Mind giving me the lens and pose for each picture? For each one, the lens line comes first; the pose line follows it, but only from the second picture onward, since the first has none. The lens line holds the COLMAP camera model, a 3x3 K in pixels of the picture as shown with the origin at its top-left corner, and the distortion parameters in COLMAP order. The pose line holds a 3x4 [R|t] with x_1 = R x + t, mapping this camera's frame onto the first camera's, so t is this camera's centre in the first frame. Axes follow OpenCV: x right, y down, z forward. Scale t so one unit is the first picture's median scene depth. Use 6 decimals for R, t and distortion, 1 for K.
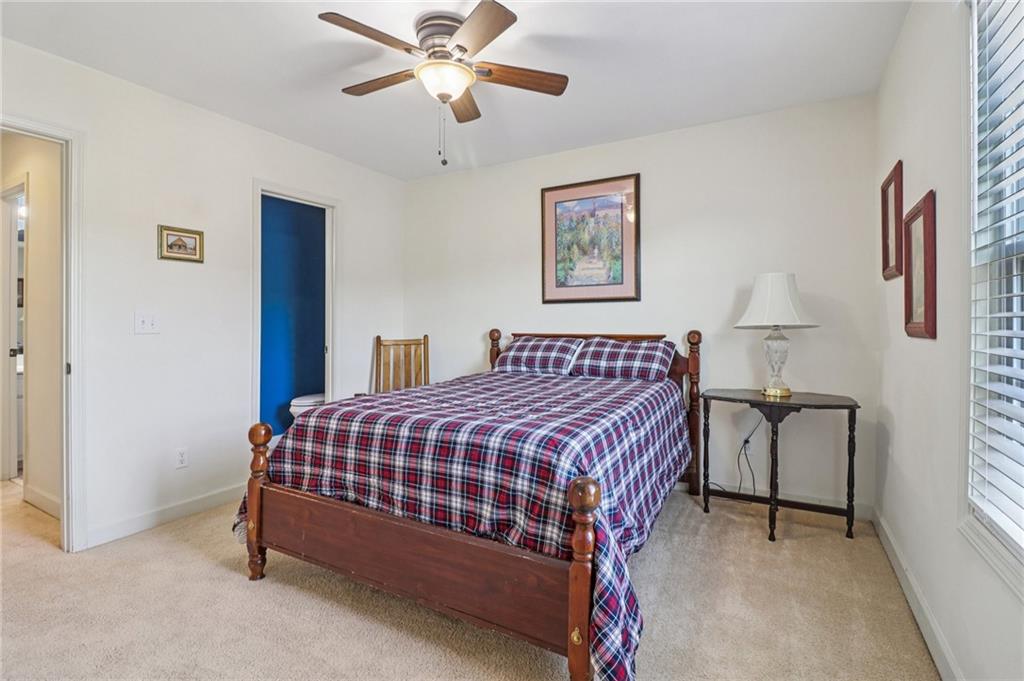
lens RADIAL K [[483.8, 0, 515.0], [0, 483.8, 322.8], [0, 0, 1]] dist [0.001580, -0.000176]
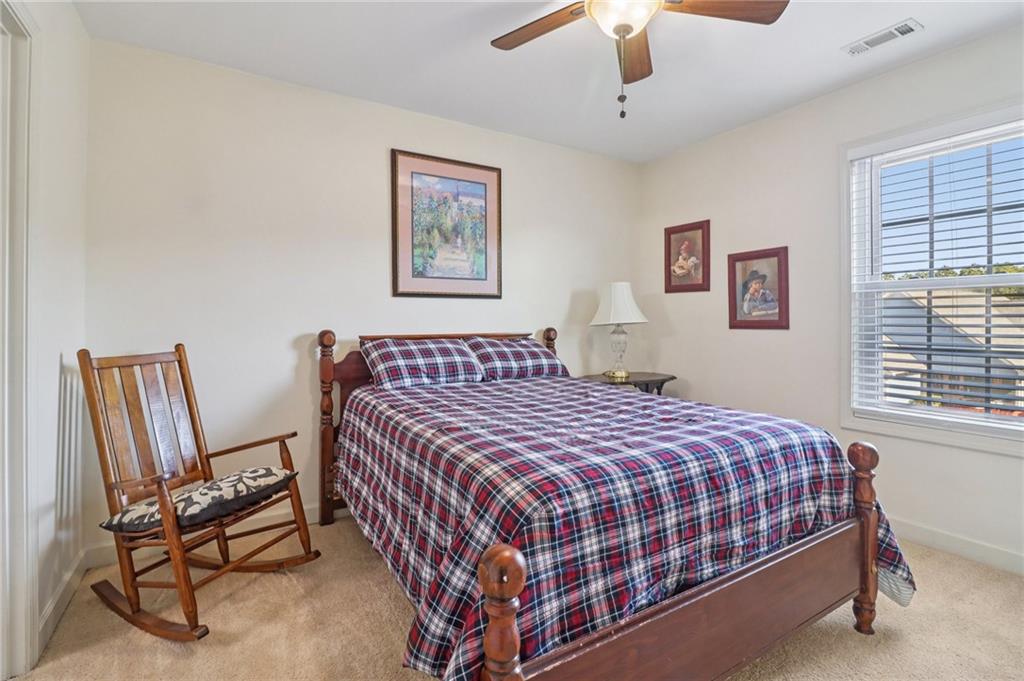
lens RADIAL K [[483.8, 0, 515.0], [0, 483.8, 322.8], [0, 0, 1]] dist [0.001580, -0.000176]
pose [[0.476069, -0.003105, 0.879402, -0.570596], [0.000993, 0.999995, 0.002994, 0.000551], [-0.879407, -0.000552, 0.476070, 0.488094]]
